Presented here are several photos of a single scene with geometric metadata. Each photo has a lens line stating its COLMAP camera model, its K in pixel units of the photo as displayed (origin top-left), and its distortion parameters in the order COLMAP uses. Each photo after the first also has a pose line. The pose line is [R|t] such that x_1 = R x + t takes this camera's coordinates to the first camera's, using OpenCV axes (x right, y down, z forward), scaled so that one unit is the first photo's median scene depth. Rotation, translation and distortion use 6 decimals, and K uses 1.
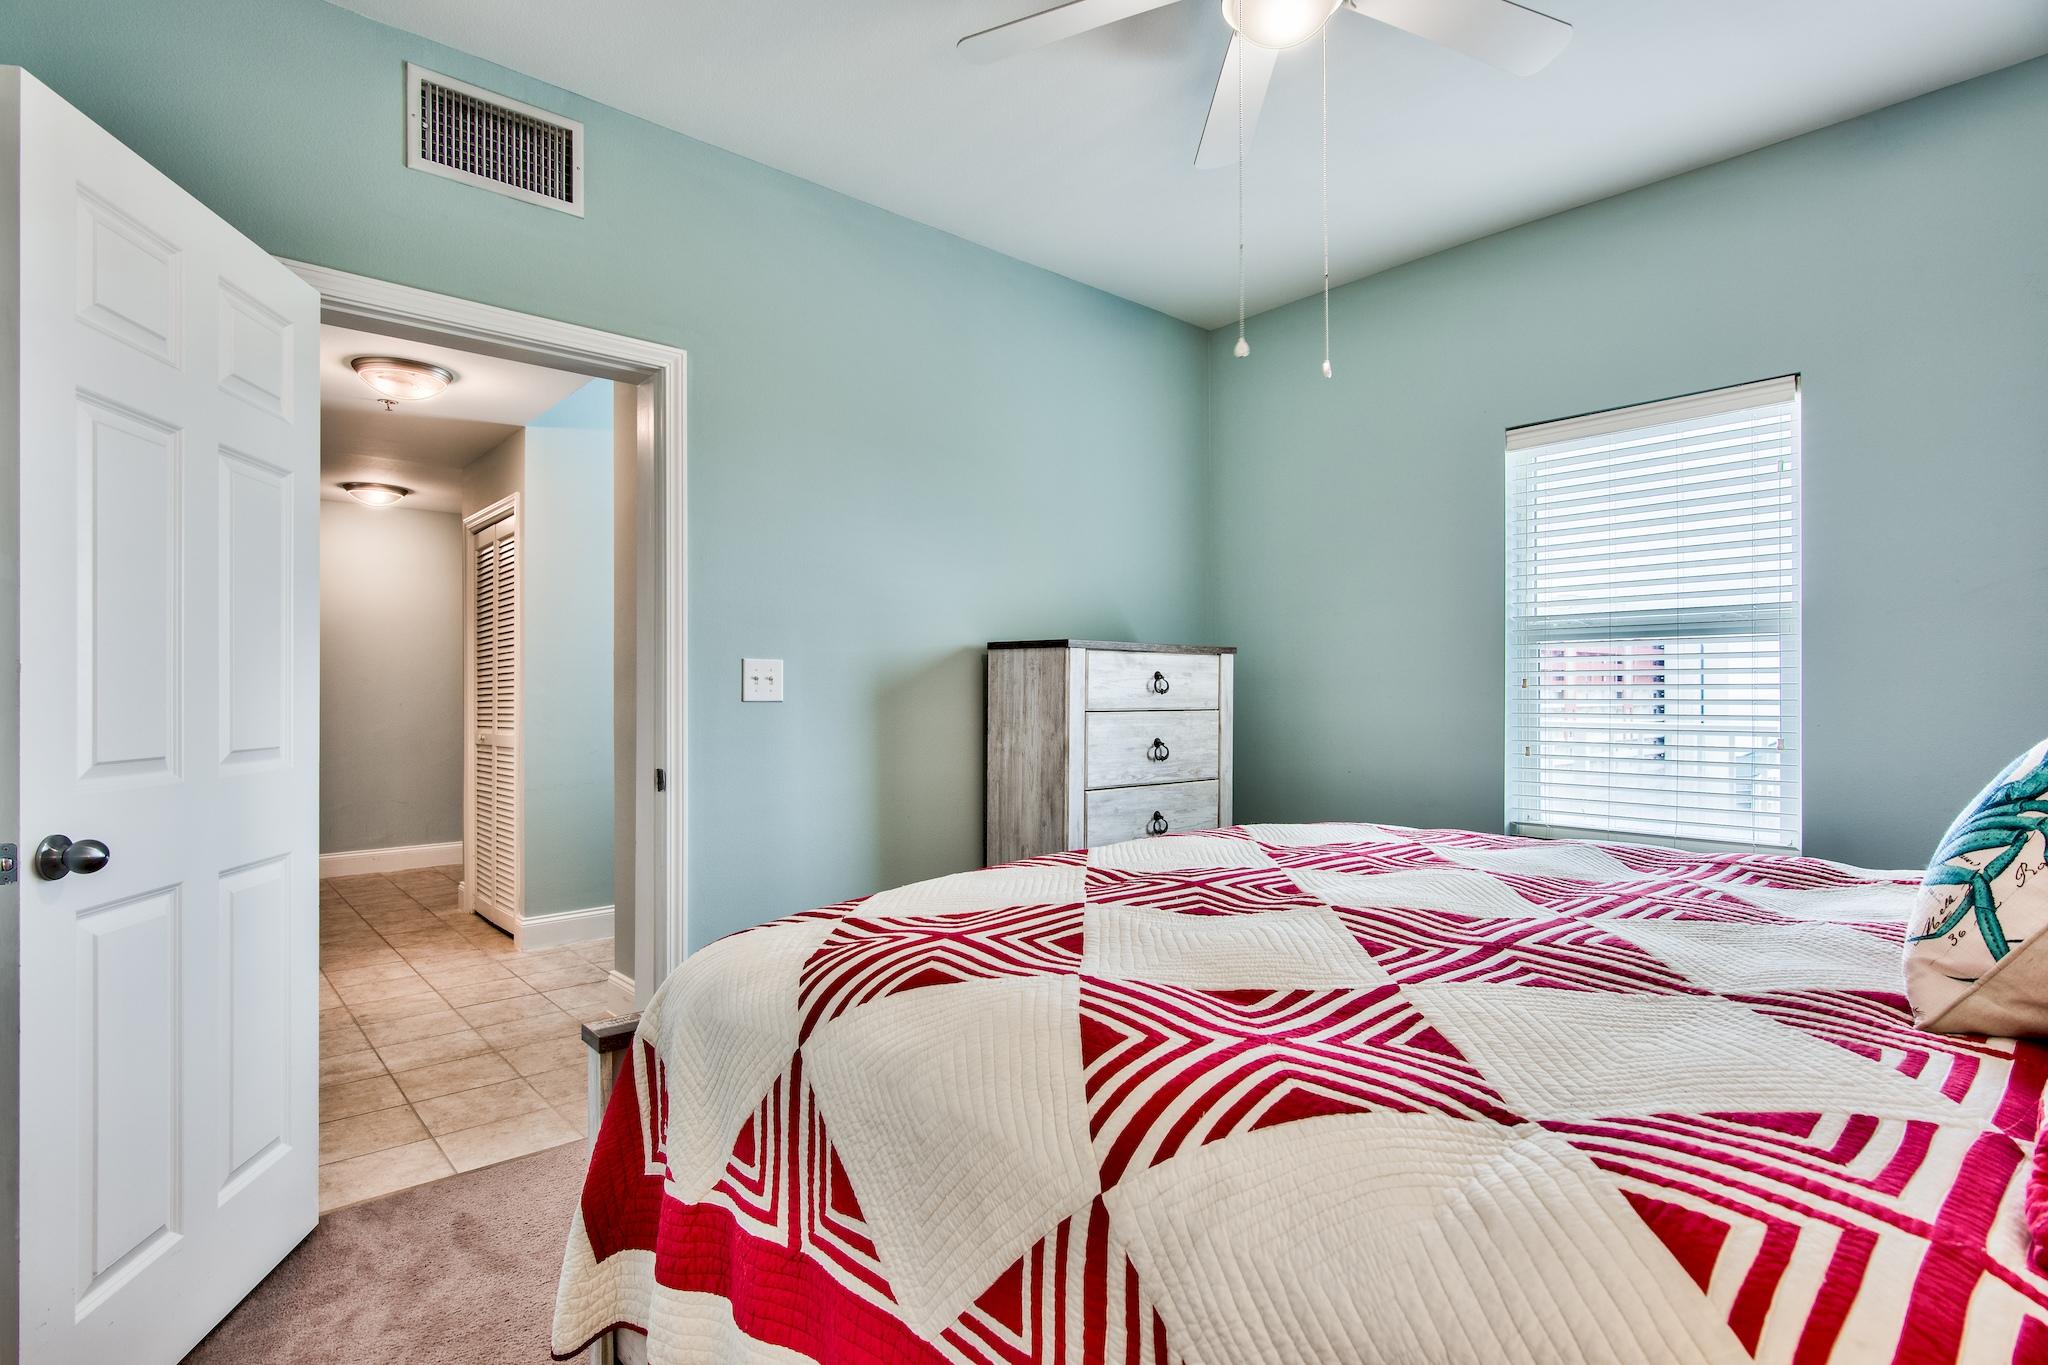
lens RADIAL K [[1037.1, 0, 1024.2], [0, 1037.1, 687.9], [0, 0, 1]] dist [-0.007719, 0.001237]
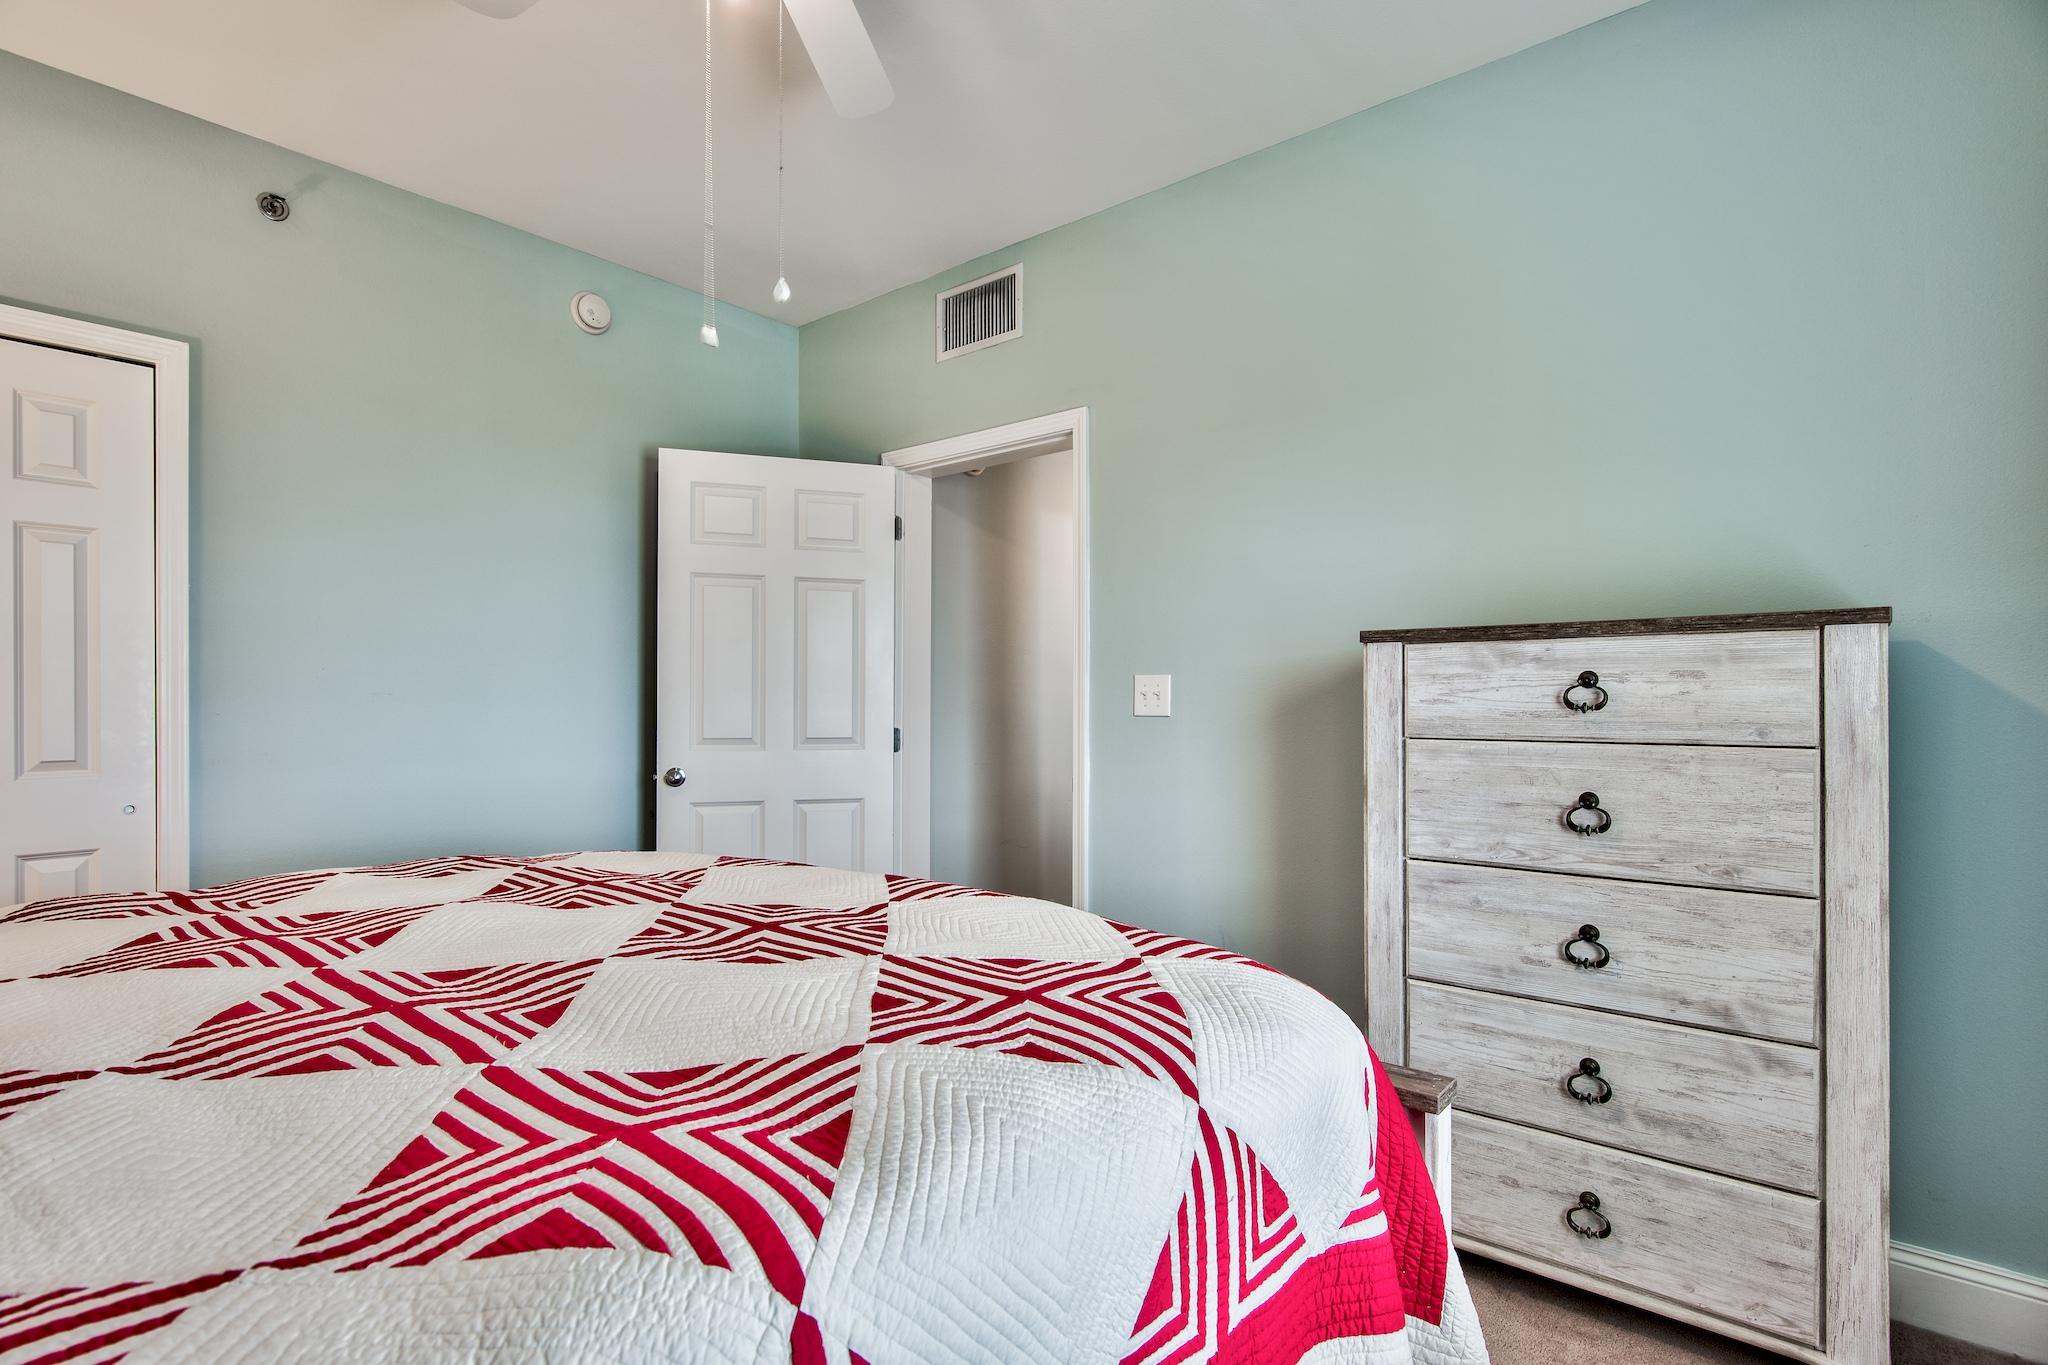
lens RADIAL K [[1037.1, 0, 1019.5], [0, 1037.1, 691.2], [0, 0, 1]] dist [-0.007719, 0.001237]
pose [[0.136454, -0.013897, -0.990549, 0.667188], [0.001692, 0.999903, -0.013795, 0.001811], [0.990645, 0.000207, 0.136465, 0.656108]]
